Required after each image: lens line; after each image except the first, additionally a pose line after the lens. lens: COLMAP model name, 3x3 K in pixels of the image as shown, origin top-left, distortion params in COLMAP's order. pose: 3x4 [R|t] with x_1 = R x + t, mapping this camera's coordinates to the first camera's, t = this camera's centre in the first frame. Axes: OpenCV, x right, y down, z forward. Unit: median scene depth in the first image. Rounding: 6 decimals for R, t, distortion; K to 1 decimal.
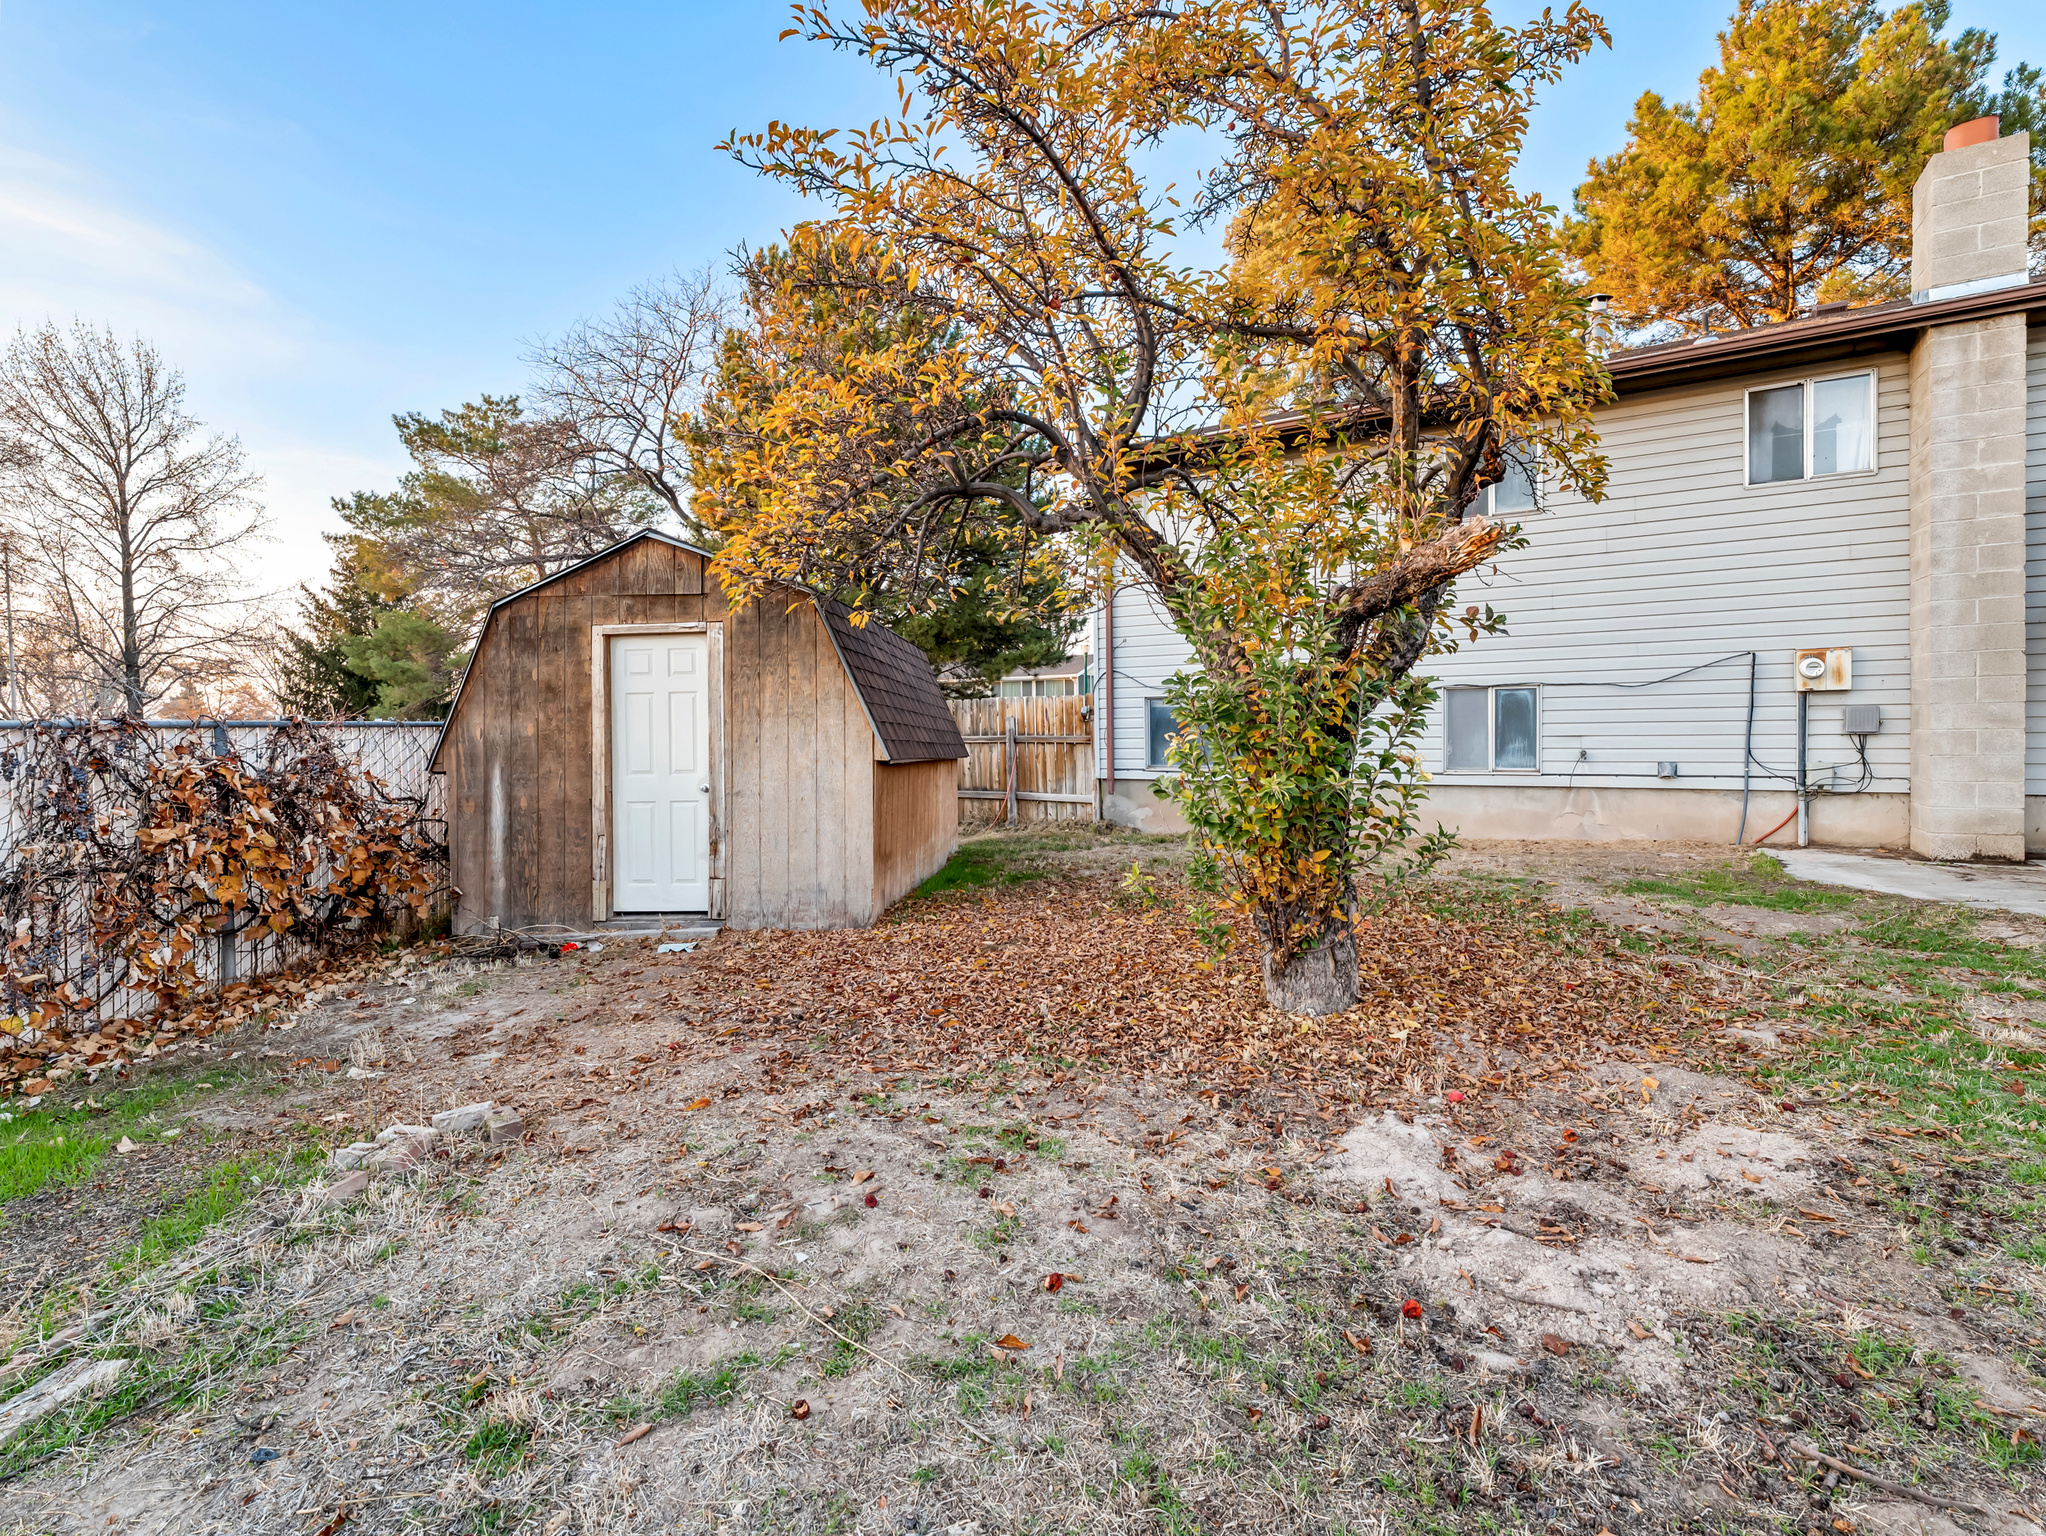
lens RADIAL K [[945.8, 0, 1021.1], [0, 945.8, 749.6], [0, 0, 1]] dist [0.000455, -0.000218]
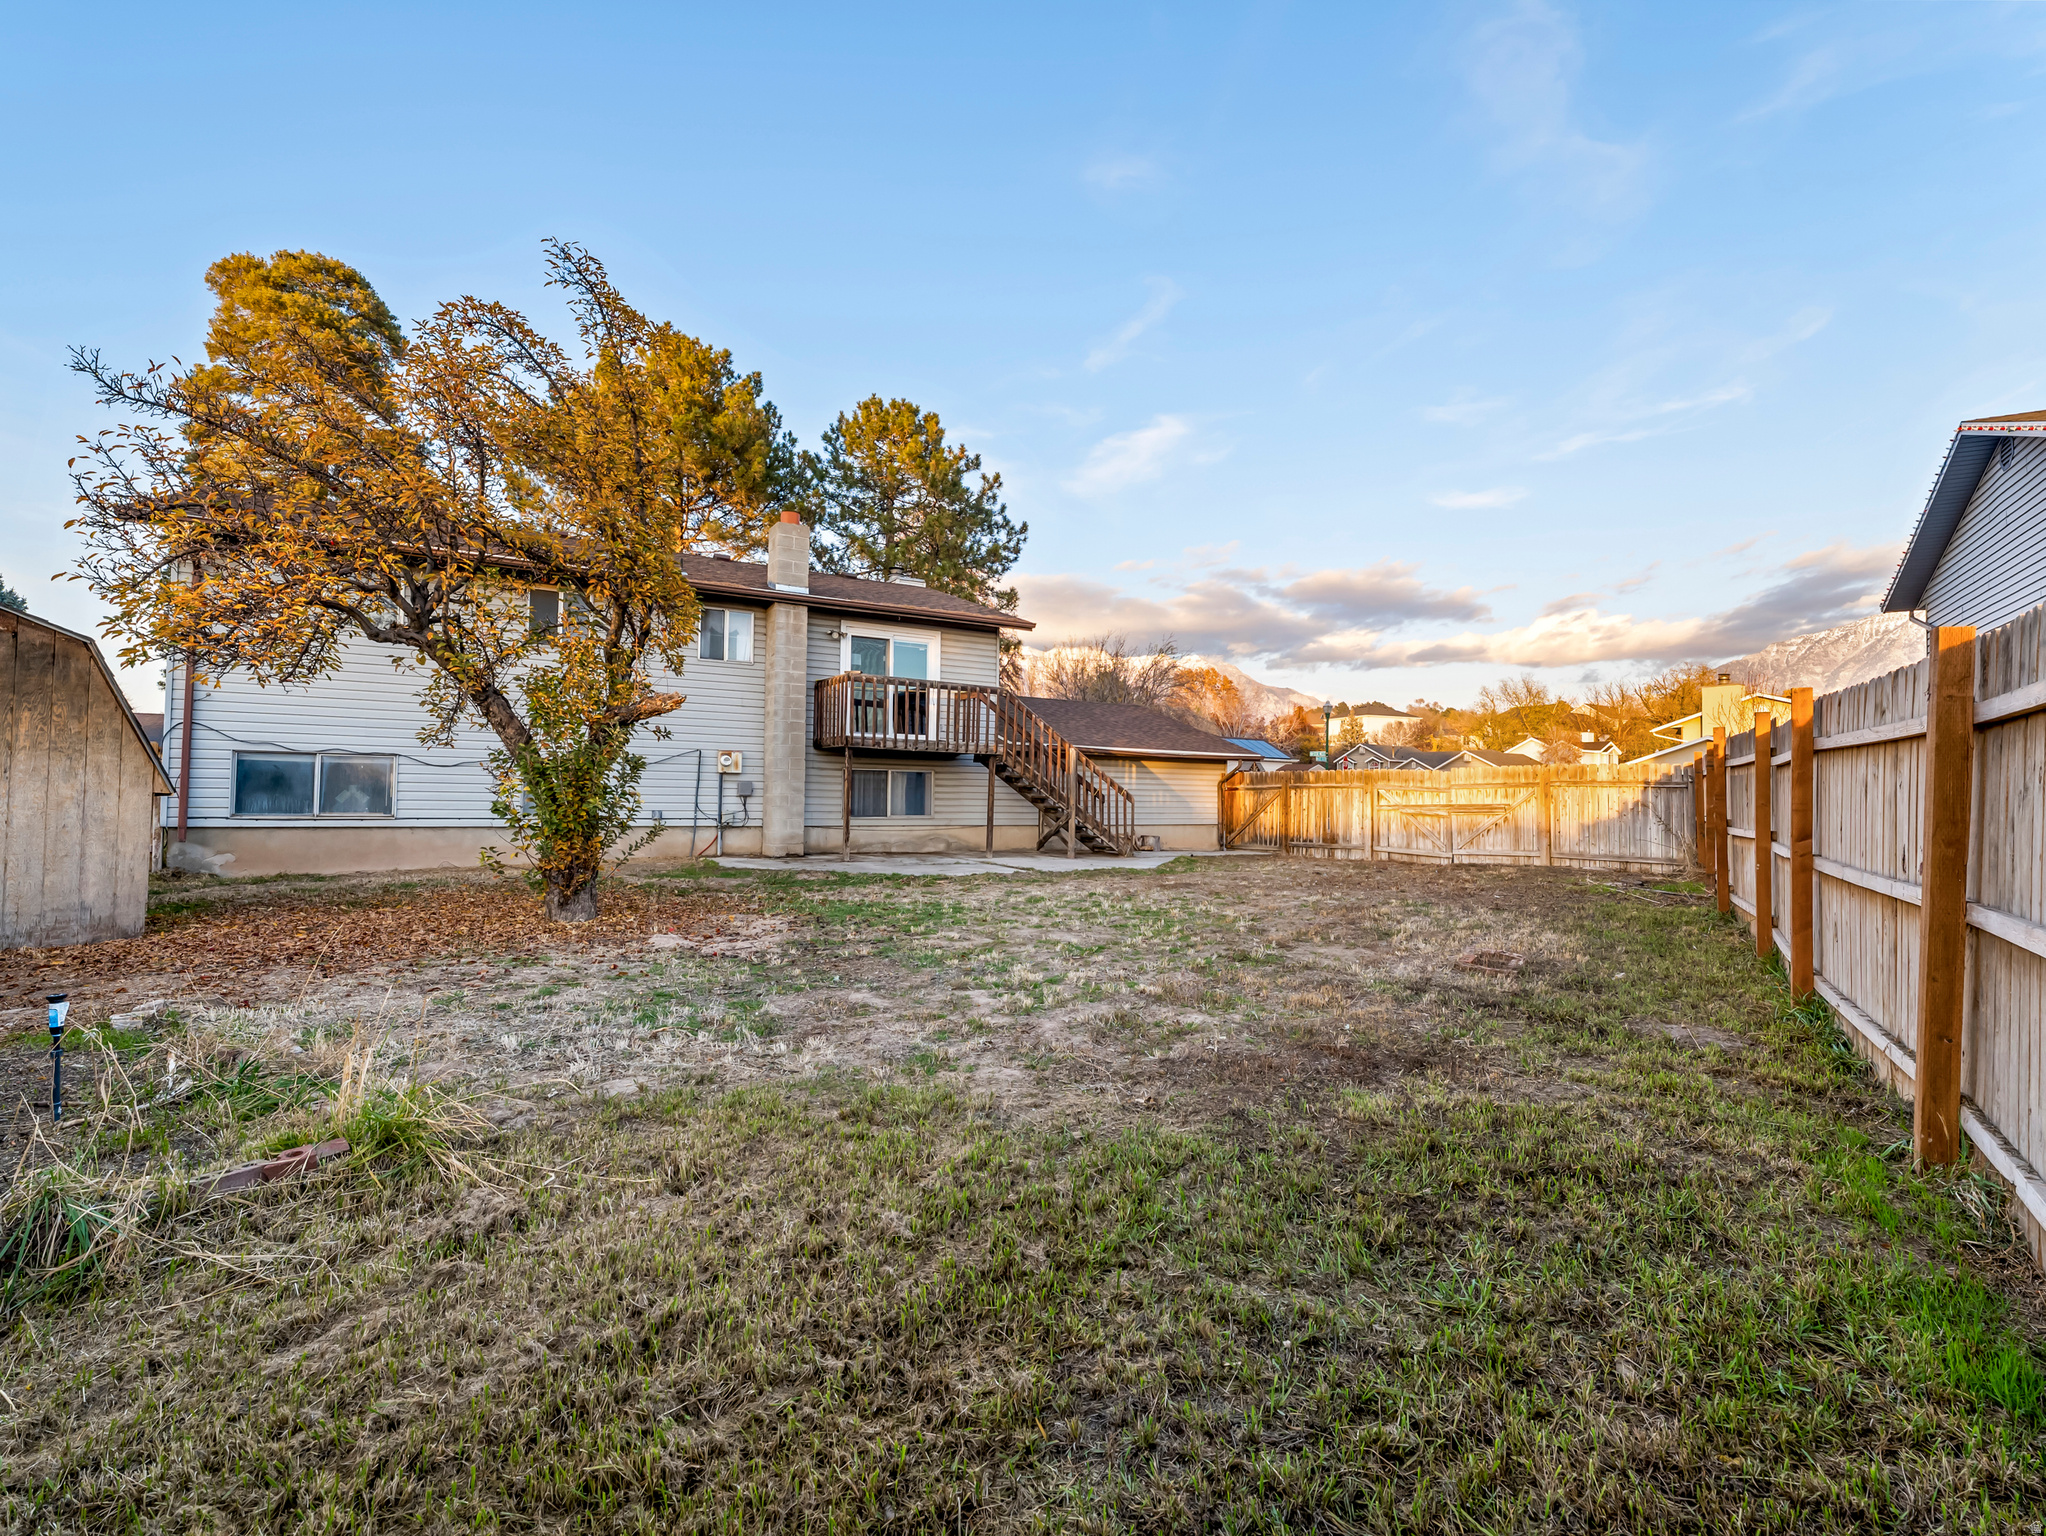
lens RADIAL K [[945.8, 0, 1022.7], [0, 945.8, 764.6], [0, 0, 1]] dist [0.000455, -0.000218]
pose [[0.466844, 0.055332, 0.882607, -0.559826], [0.000676, 0.998018, -0.062925, 0.041383], [-0.884340, 0.029973, 0.465881, -0.409410]]
